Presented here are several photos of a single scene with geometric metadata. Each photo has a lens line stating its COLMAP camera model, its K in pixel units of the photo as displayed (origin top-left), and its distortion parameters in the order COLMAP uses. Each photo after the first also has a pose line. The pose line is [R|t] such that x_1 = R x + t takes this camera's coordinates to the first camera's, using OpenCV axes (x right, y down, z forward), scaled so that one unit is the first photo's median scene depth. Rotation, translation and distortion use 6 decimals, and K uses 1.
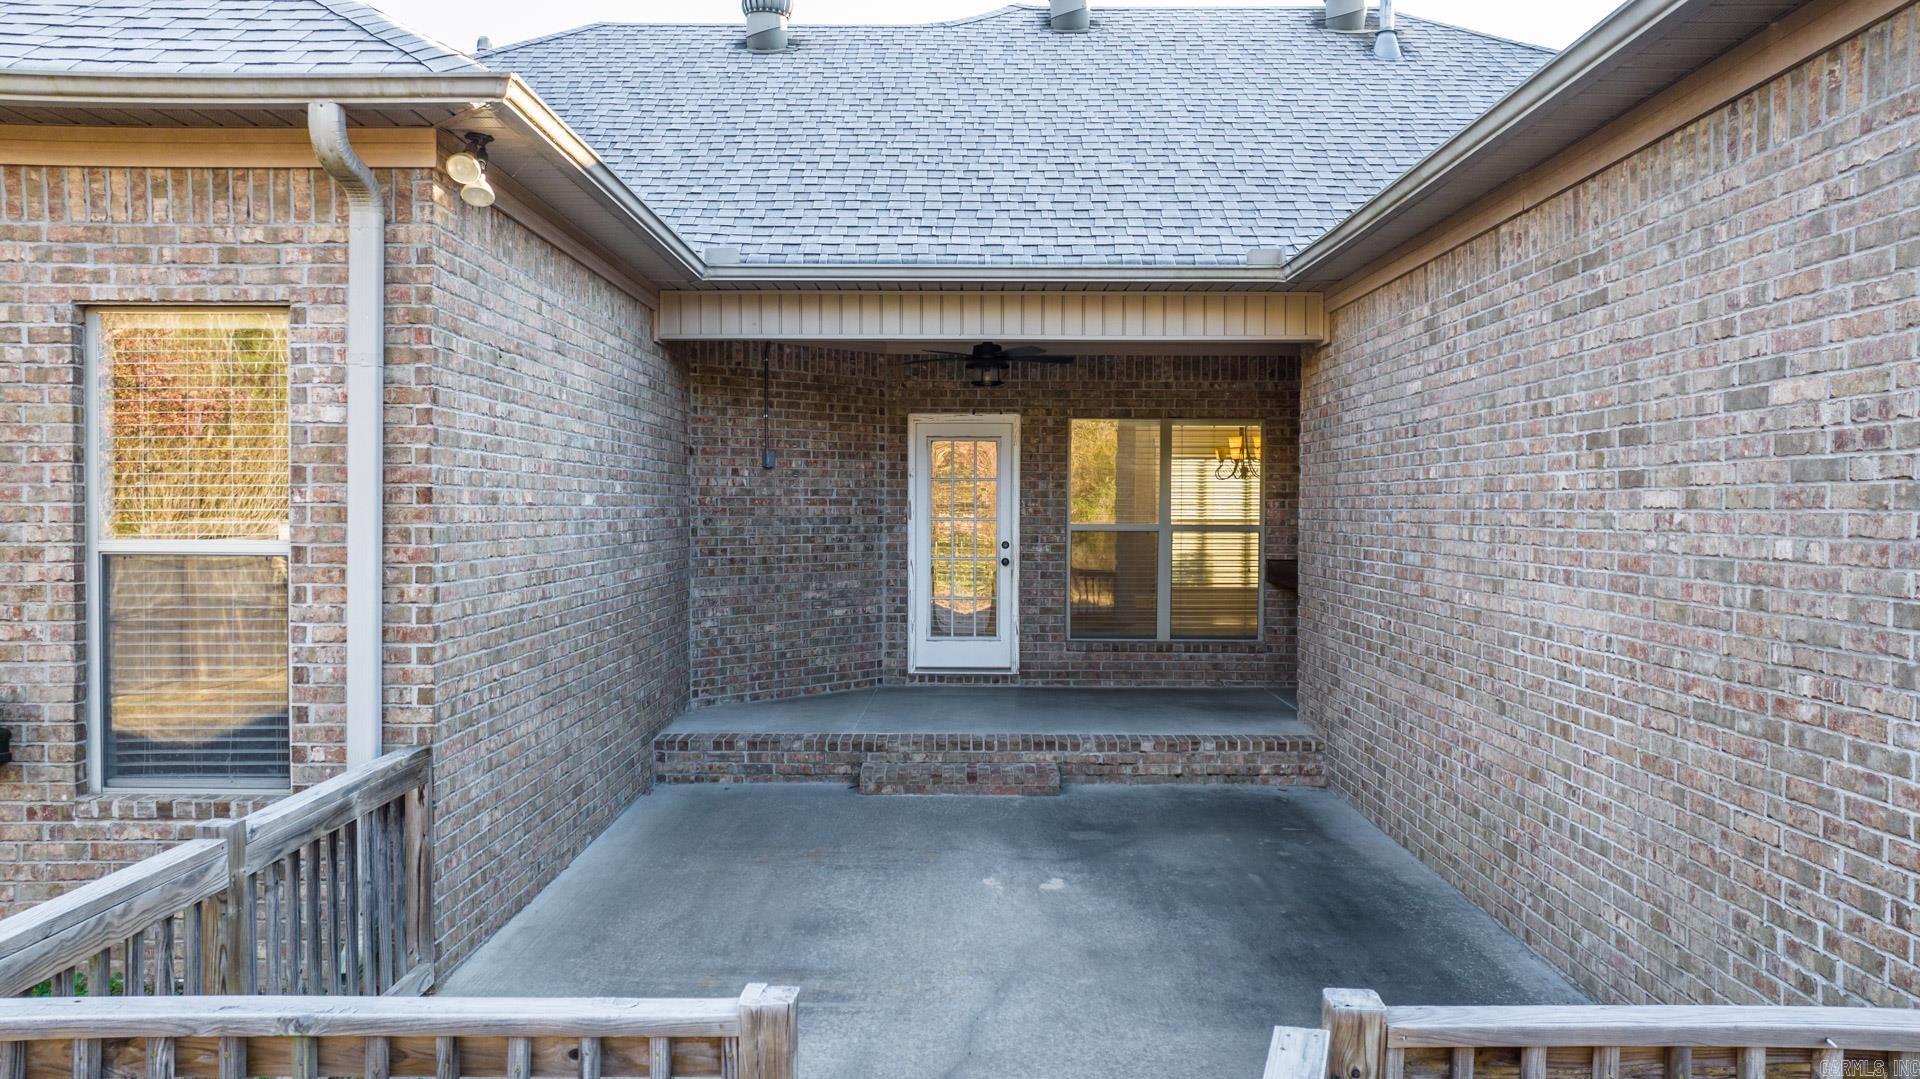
lens RADIAL K [[1341.0, 0, 960.0], [0, 1341.0, 539.5], [0, 0, 1]] dist [-0.013997, 0.000001]
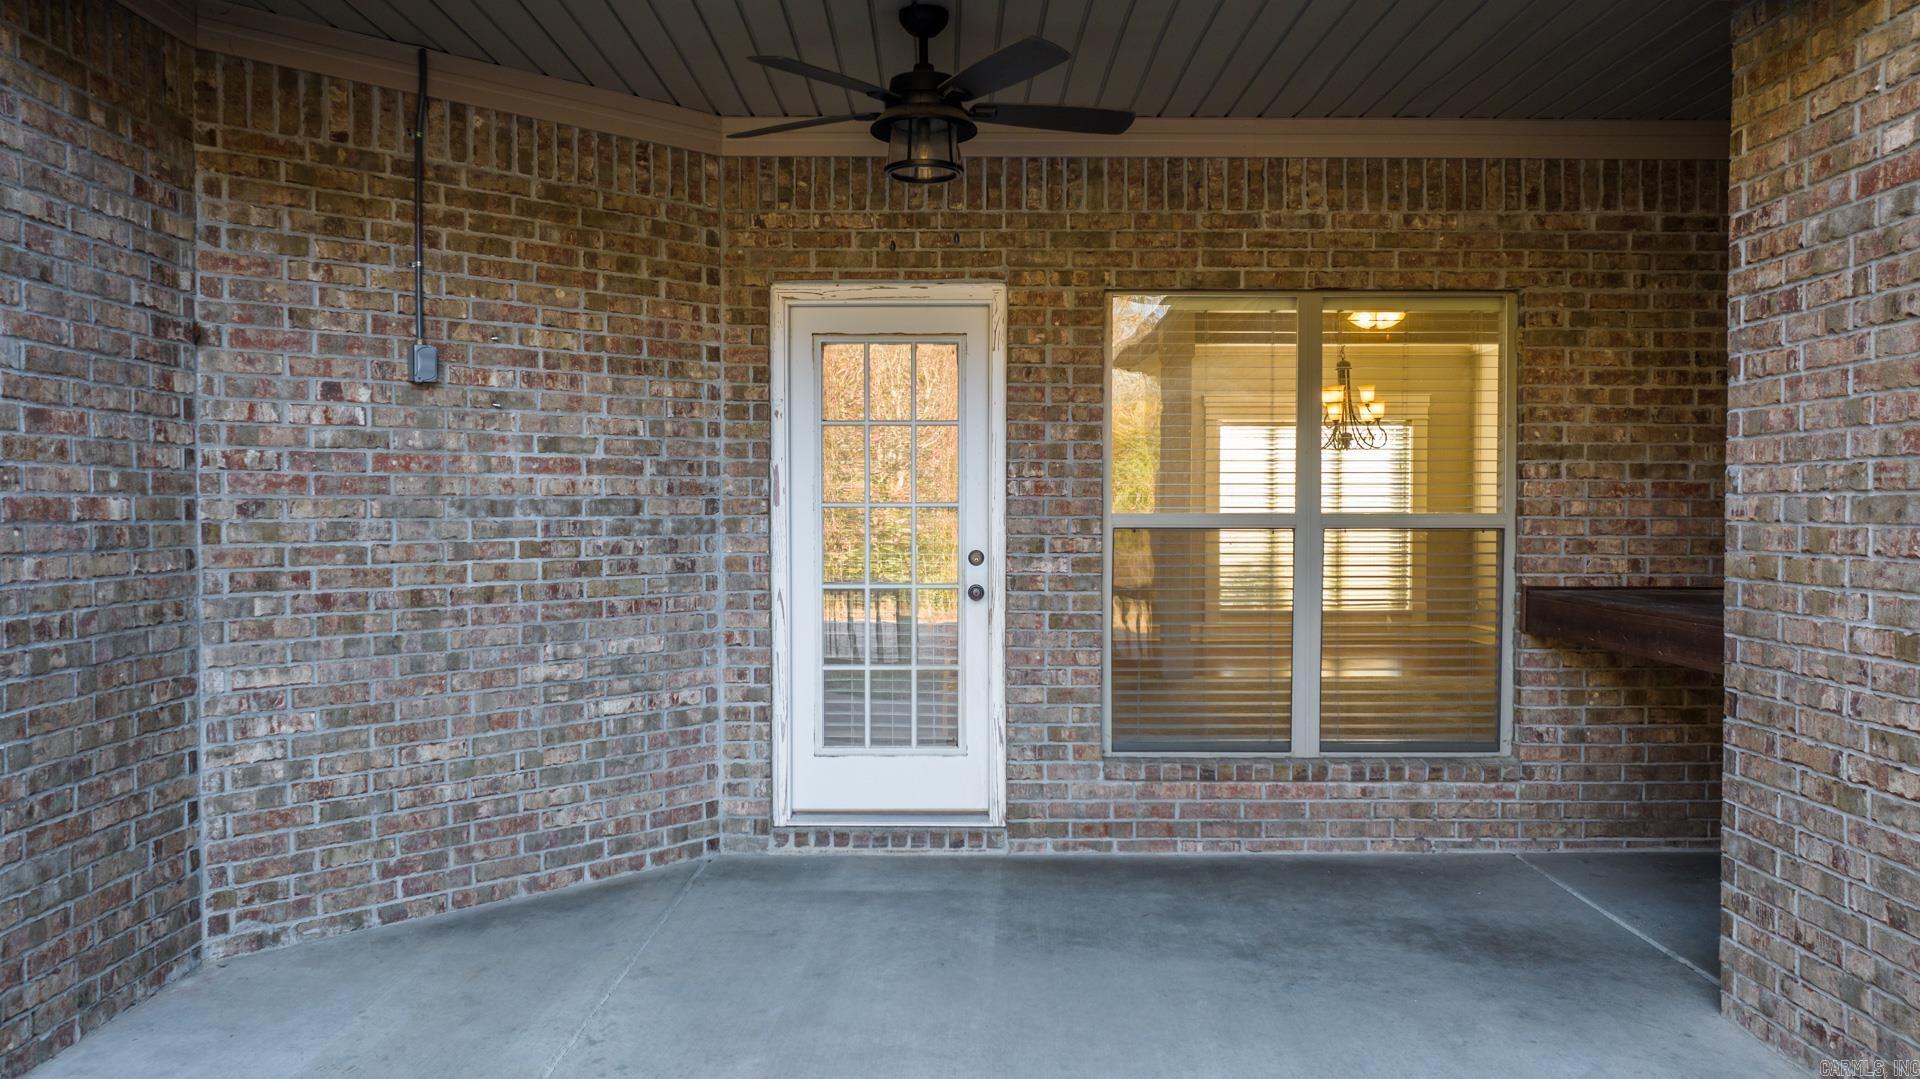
lens RADIAL K [[1341.0, 0, 960.0], [0, 1341.0, 539.5], [0, 0, 1]] dist [-0.013997, 0.000001]
pose [[0.999977, -0.004139, 0.005328, 0.025946], [0.004145, 0.999991, -0.001184, -0.002002], [-0.005323, 0.001206, 0.999985, 0.526044]]
